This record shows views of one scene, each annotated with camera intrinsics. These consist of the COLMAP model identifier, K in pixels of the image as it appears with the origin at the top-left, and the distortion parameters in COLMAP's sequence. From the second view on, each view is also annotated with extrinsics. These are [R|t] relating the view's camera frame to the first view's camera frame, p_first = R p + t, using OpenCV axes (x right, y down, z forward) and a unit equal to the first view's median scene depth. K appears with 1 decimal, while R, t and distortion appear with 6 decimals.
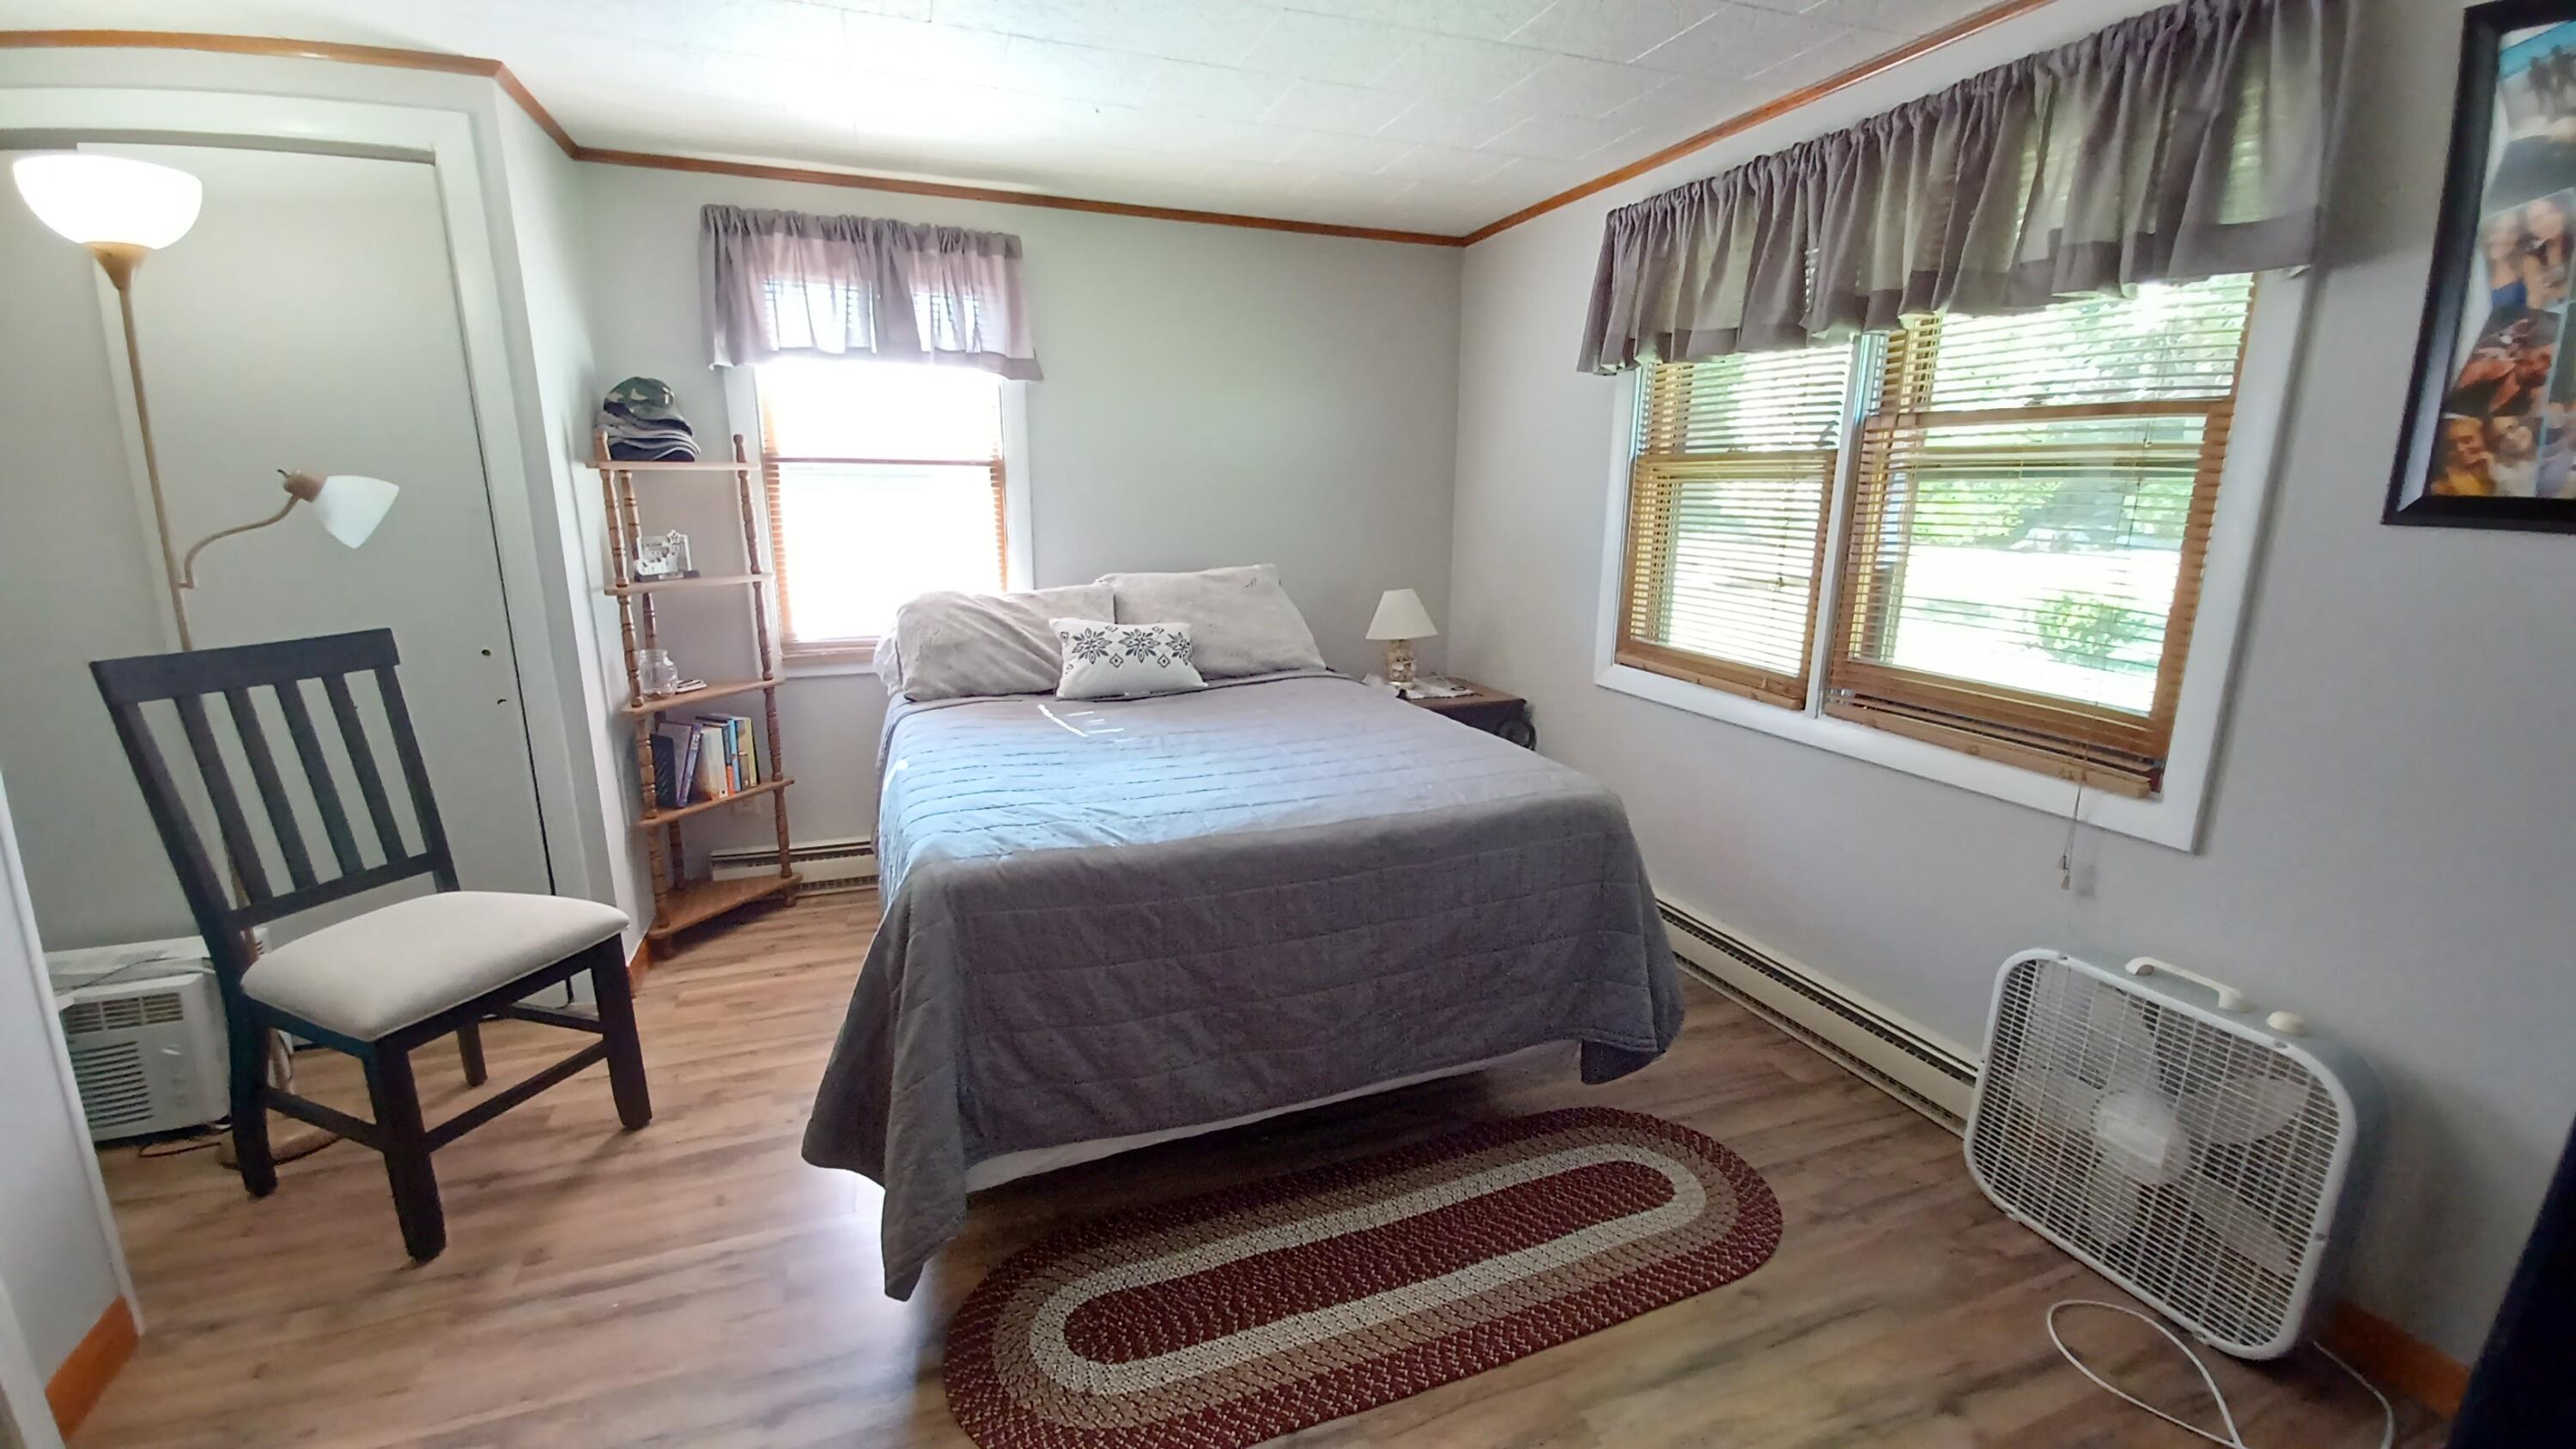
lens RADIAL K [[1018.3, 0, 1284.3], [0, 1018.3, 719.3], [0, 0, 1]] dist [0.023679, -0.021475]
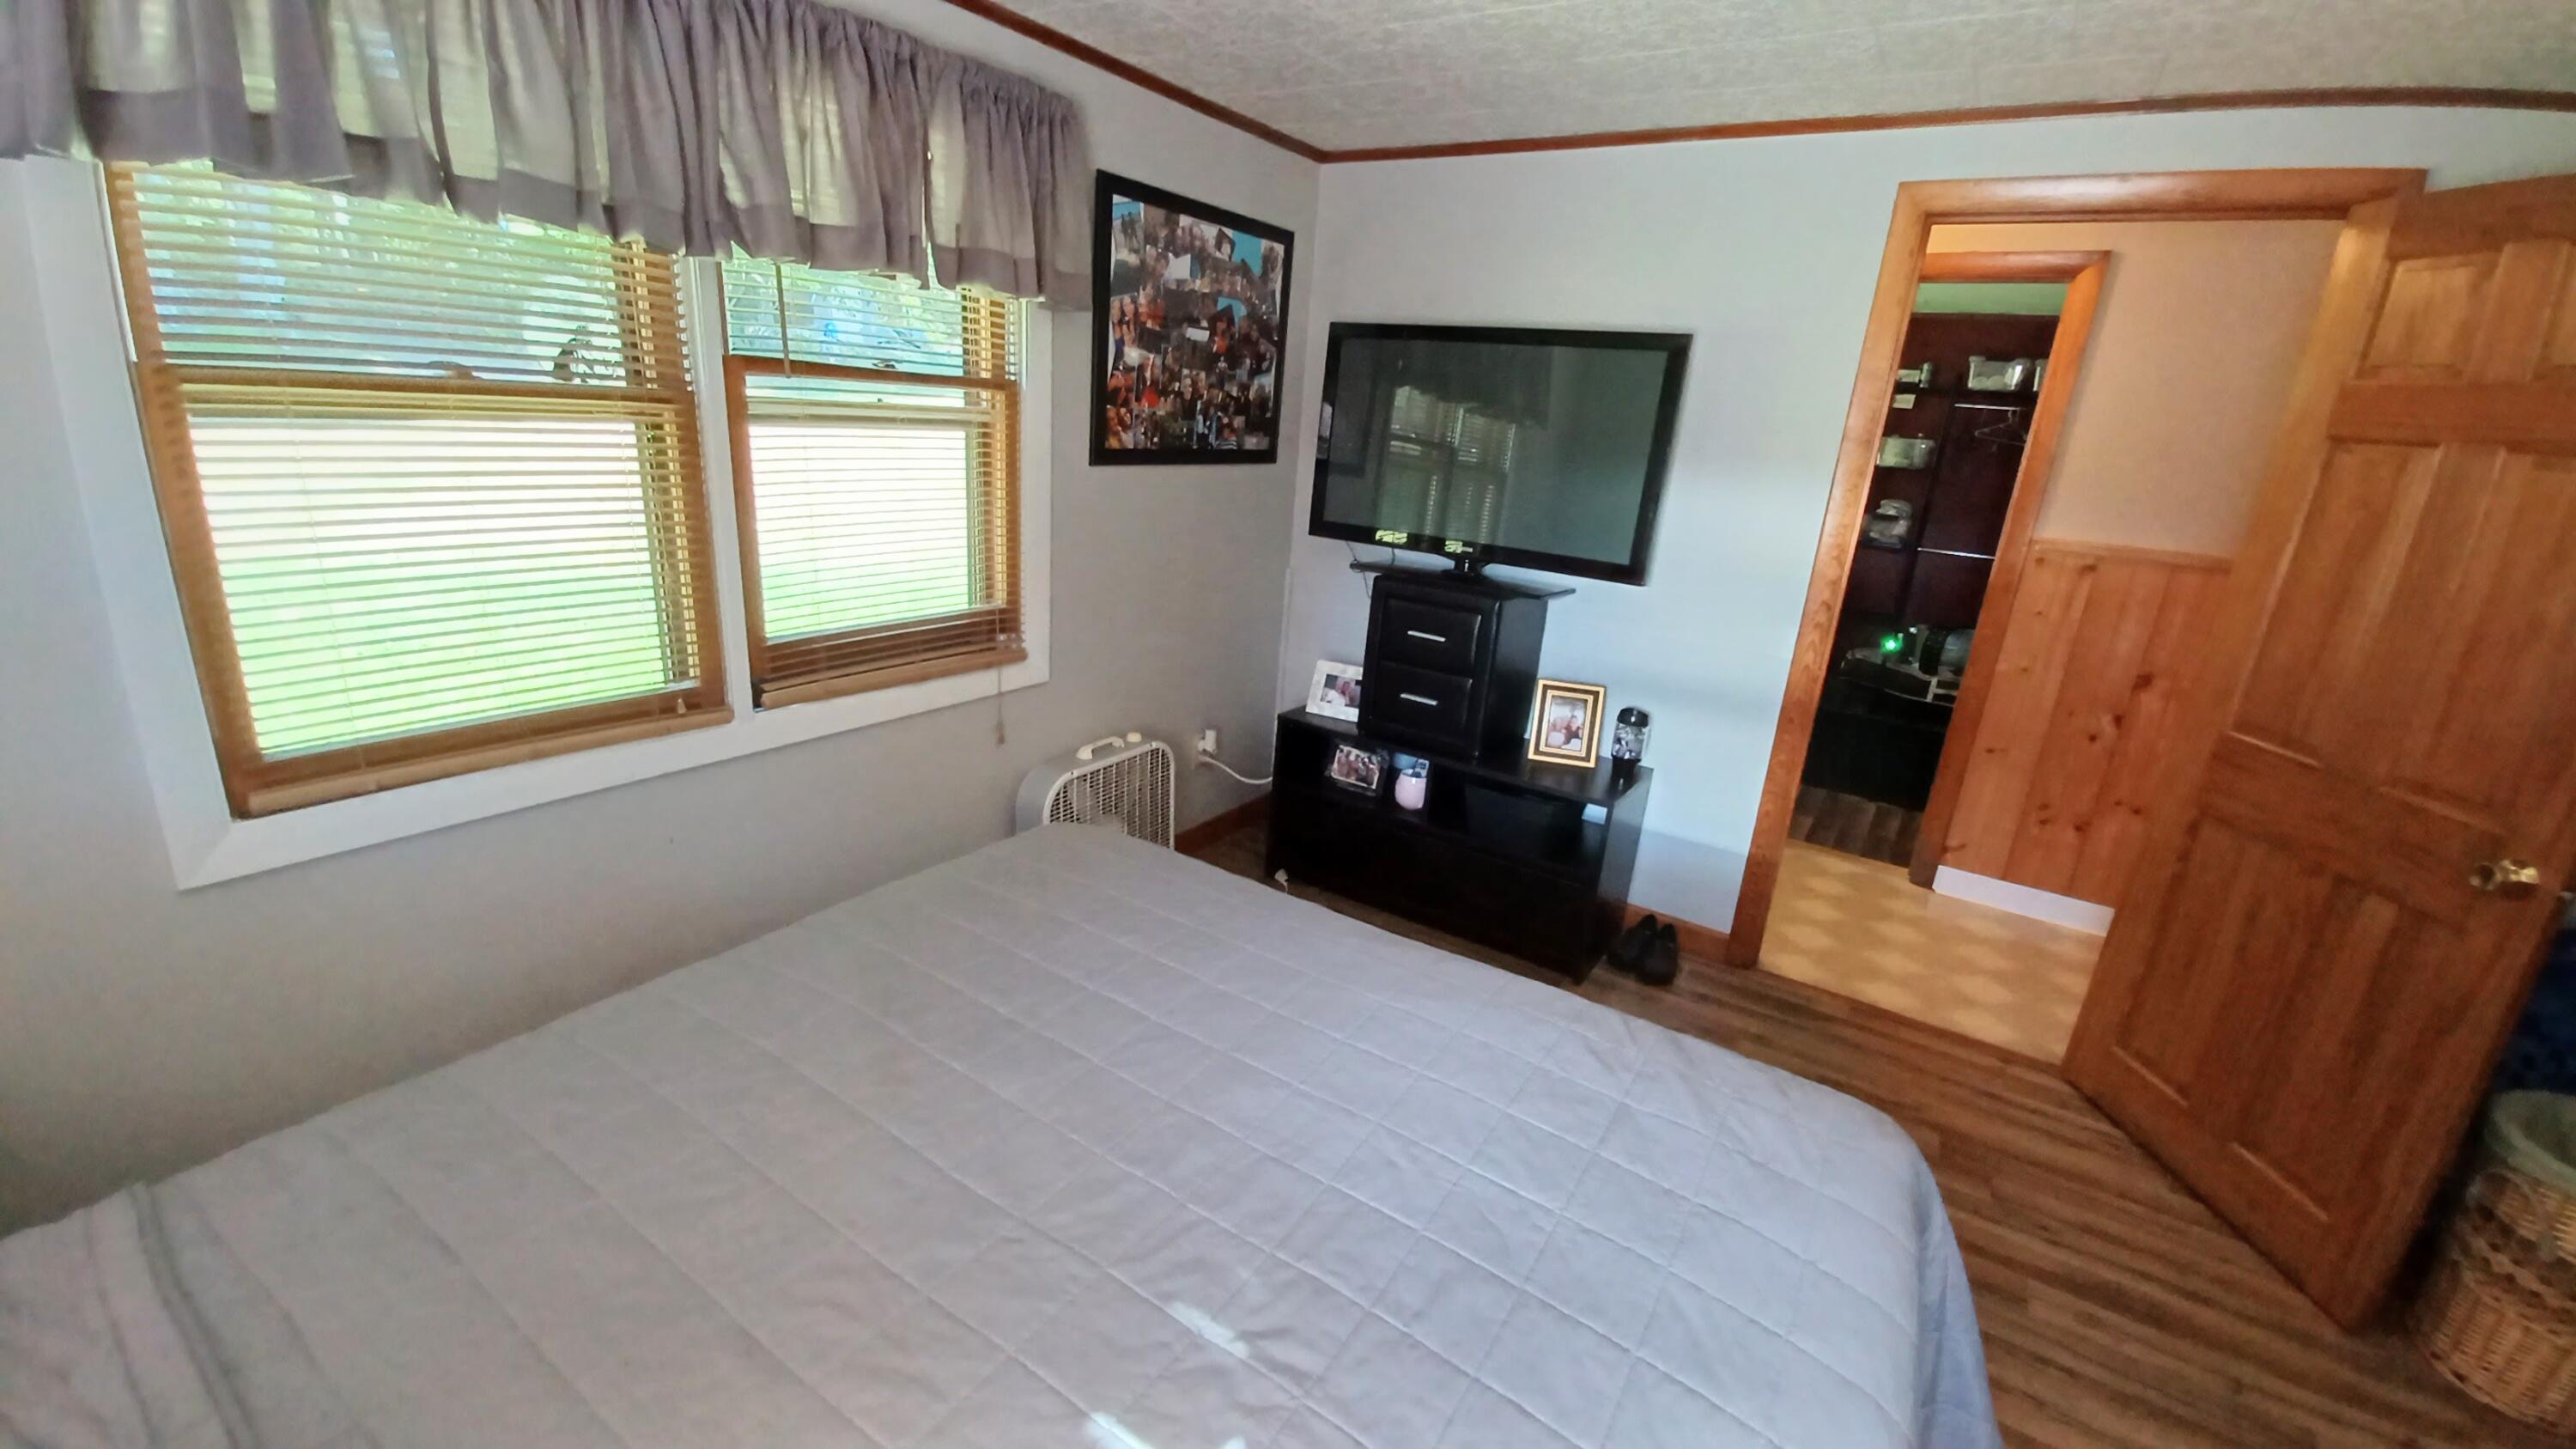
lens RADIAL K [[1024.1, 0, 1288.2], [0, 1024.1, 717.2], [0, 0, 1]] dist [0.009666, -0.011140]
pose [[-0.590309, -0.287690, 0.754168, -0.527280], [0.097864, 0.901927, 0.420656, -0.445206], [-0.801223, 0.322123, -0.504261, 1.524751]]
